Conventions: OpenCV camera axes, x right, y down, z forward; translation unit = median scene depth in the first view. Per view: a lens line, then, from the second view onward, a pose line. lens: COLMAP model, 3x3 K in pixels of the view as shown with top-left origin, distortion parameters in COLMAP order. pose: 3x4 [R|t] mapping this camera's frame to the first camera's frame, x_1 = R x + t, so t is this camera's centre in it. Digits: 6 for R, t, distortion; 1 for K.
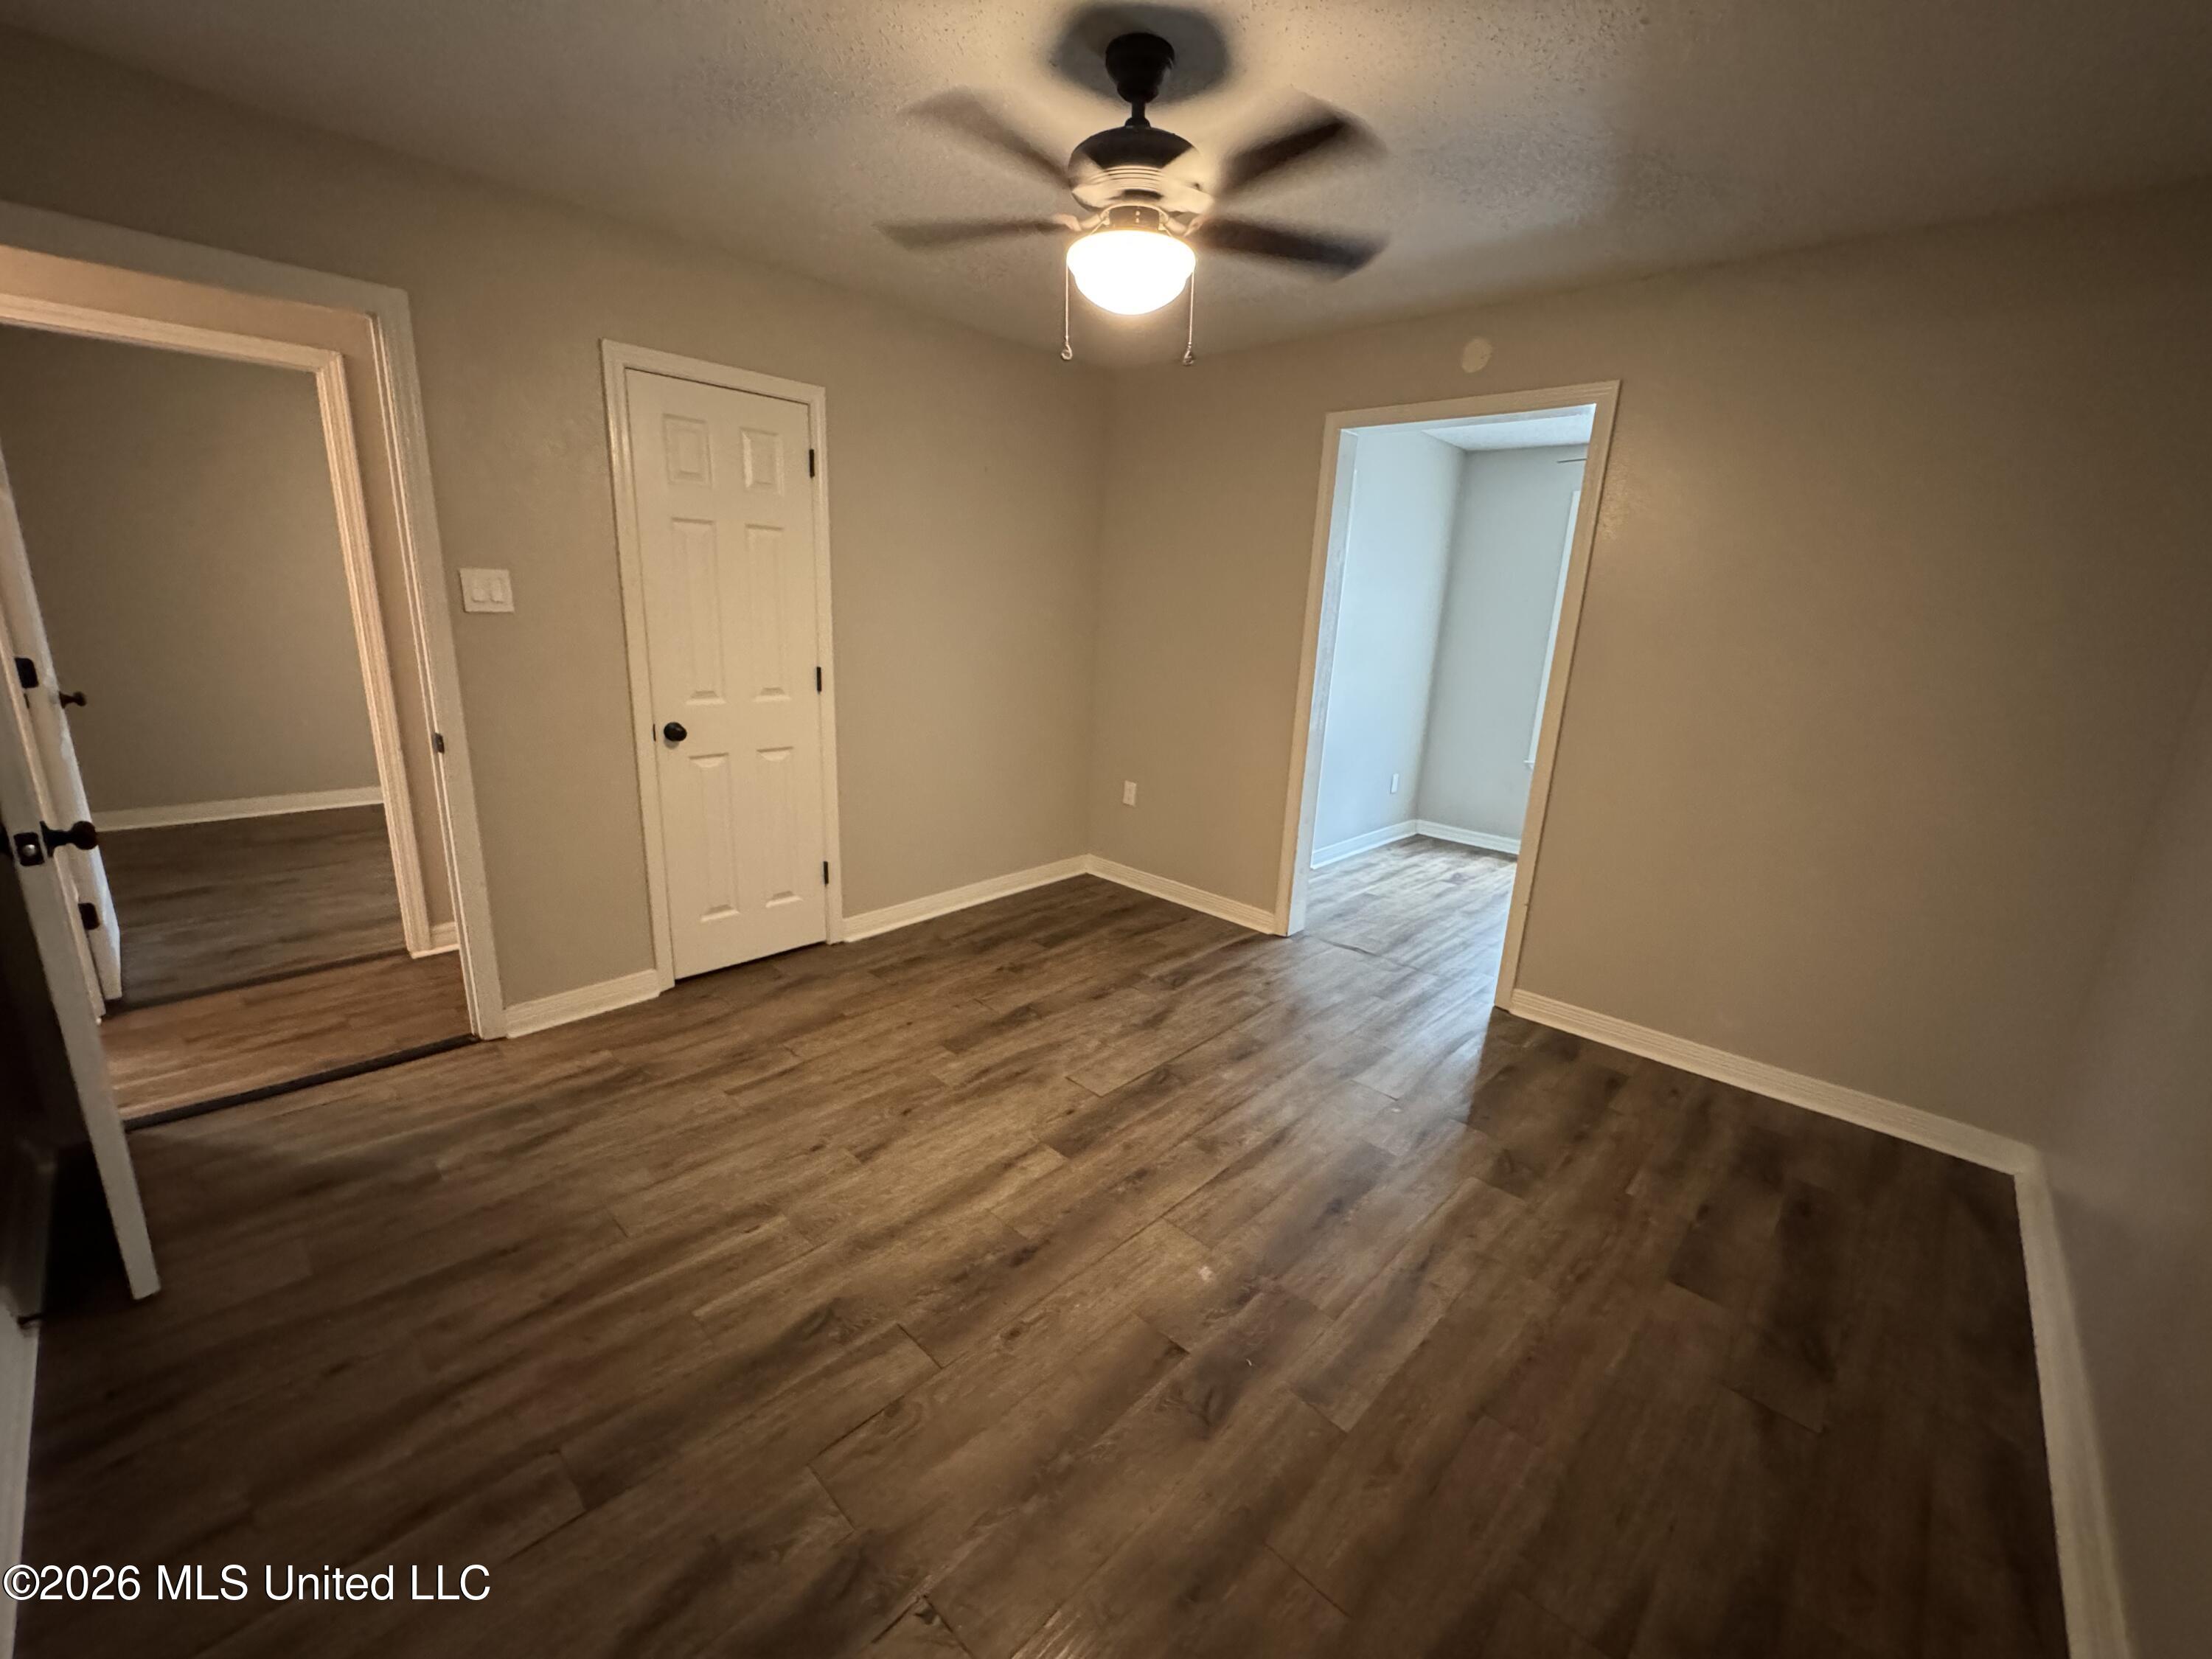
lens RADIAL K [[886.6, 0, 1089.2], [0, 886.6, 829.6], [0, 0, 1]] dist [-0.003754, 0.000313]
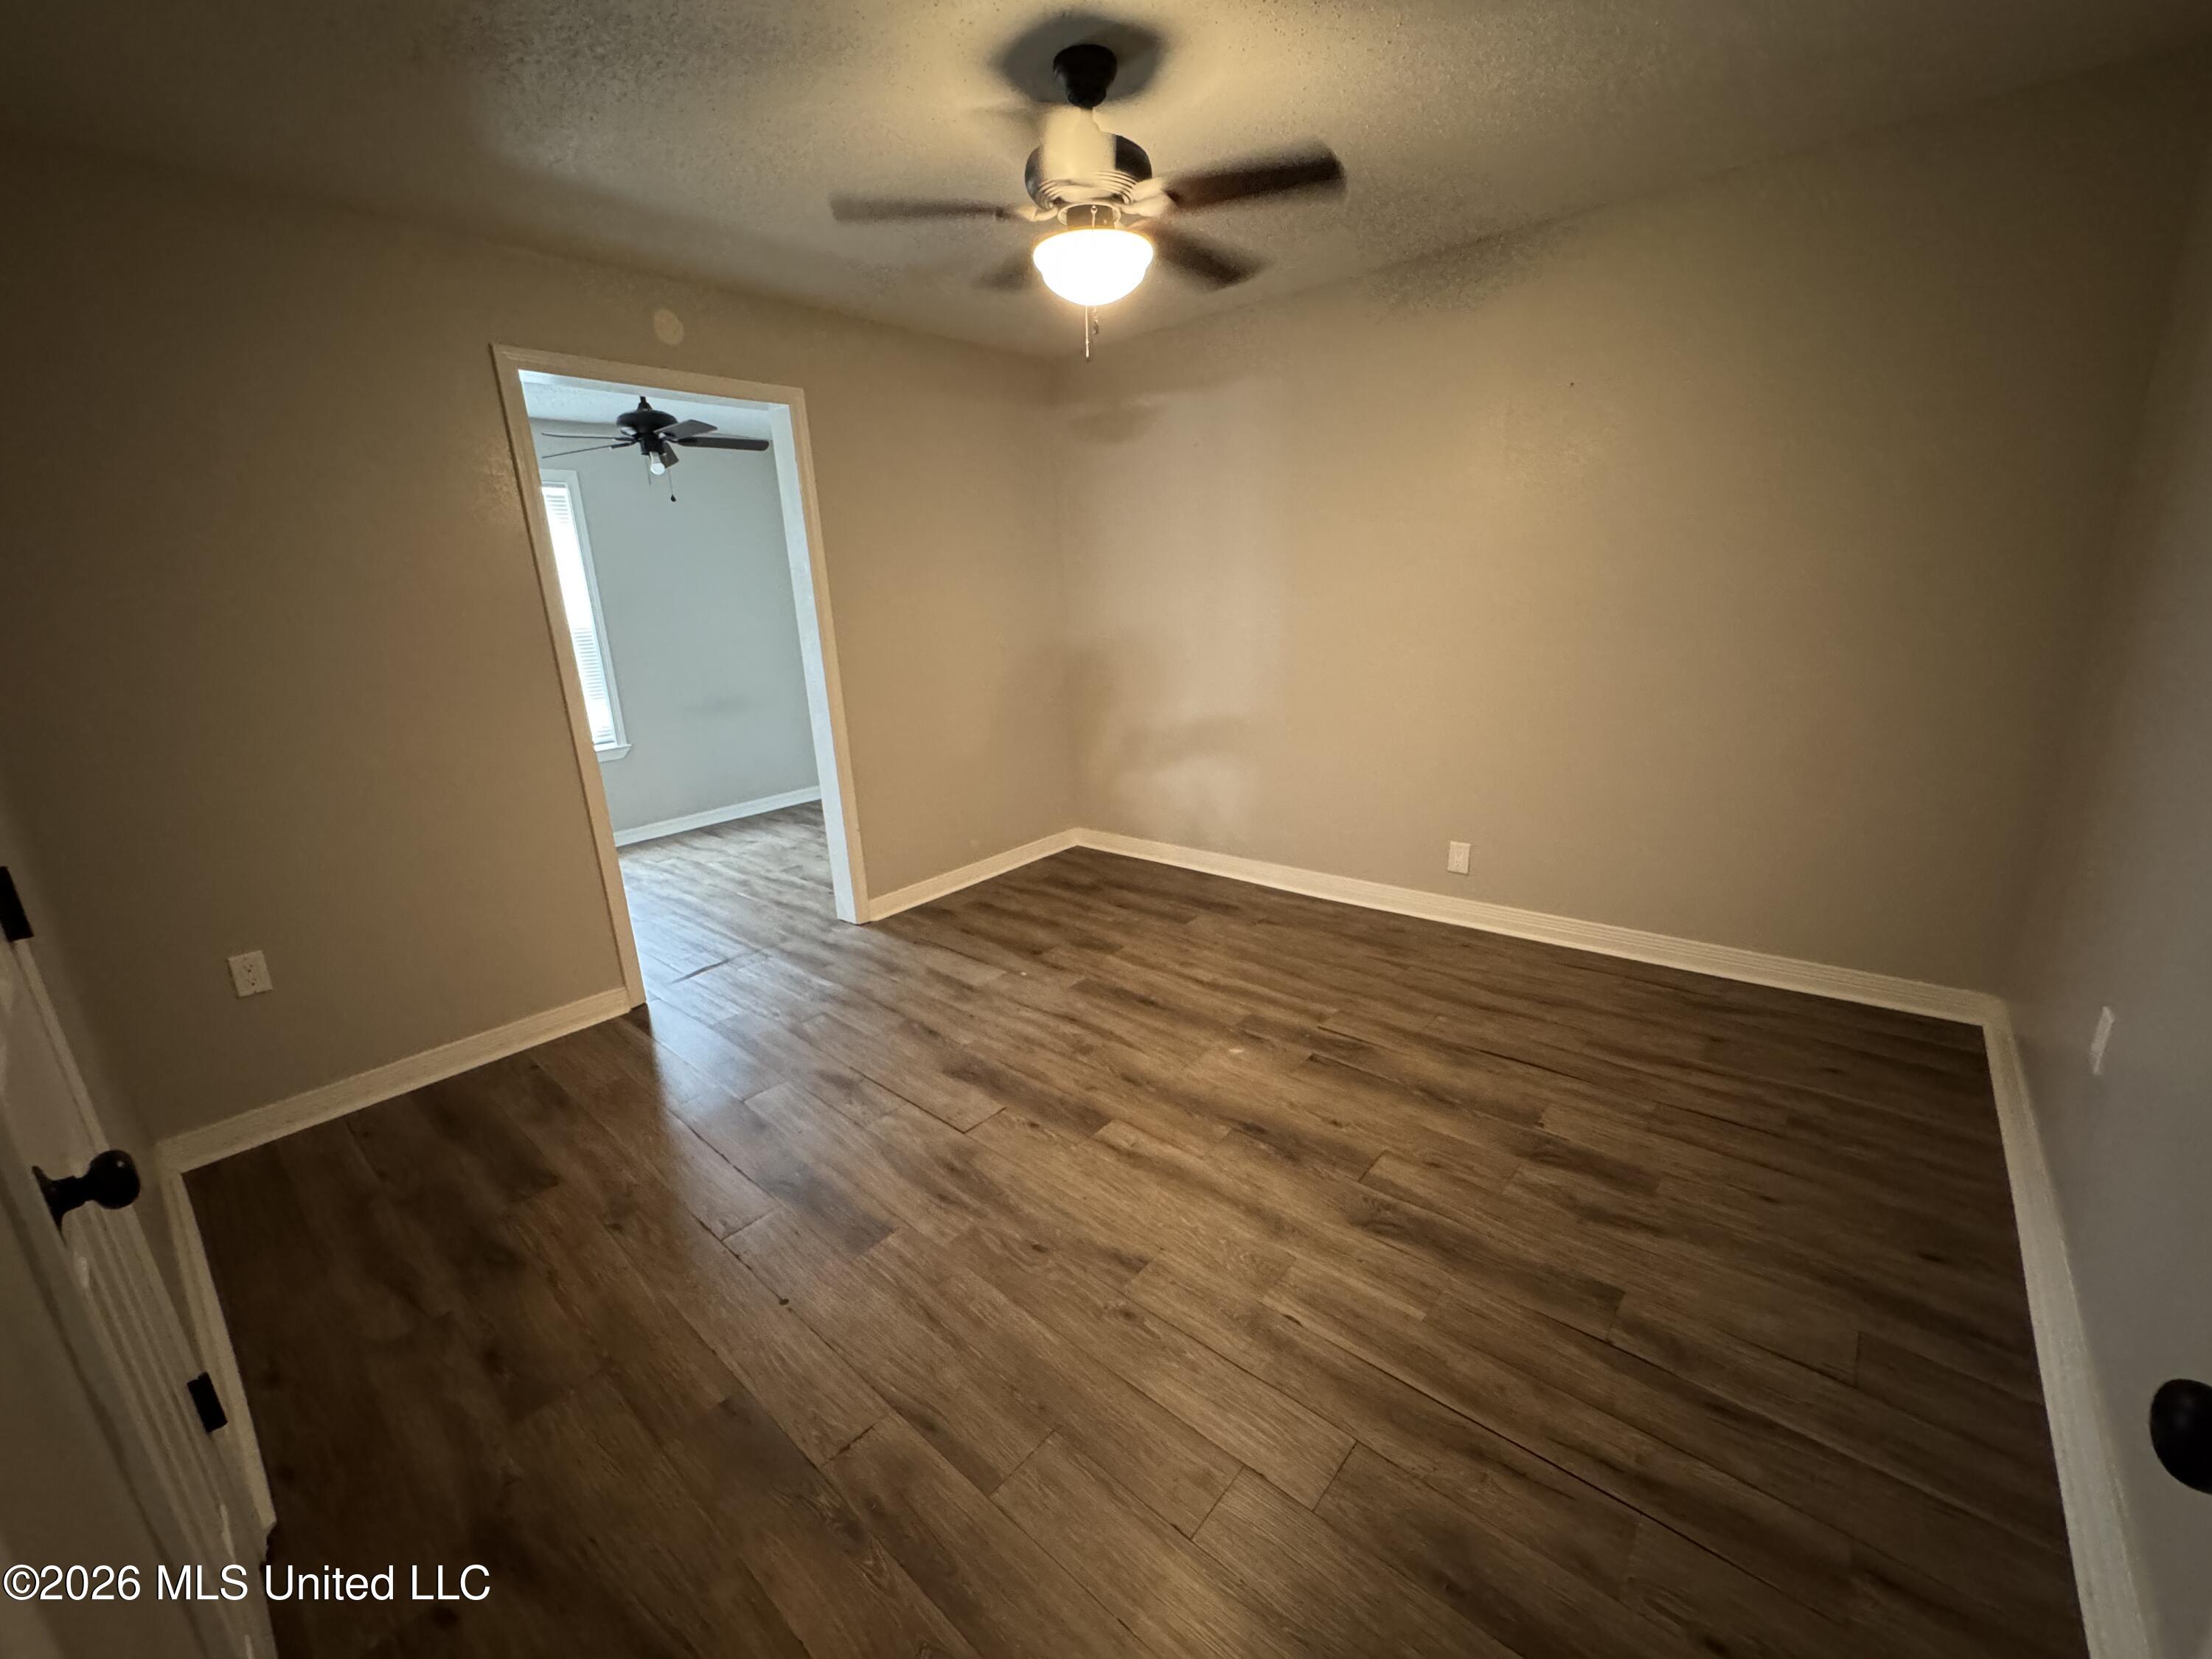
lens RADIAL K [[886.6, 0, 1116.3], [0, 886.6, 831.2], [0, 0, 1]] dist [-0.003754, 0.000313]
pose [[-0.060835, -0.310684, 0.948564, -0.946247], [0.292796, 0.902964, 0.314527, -0.270046], [-0.954238, 0.296870, 0.036035, 0.904798]]
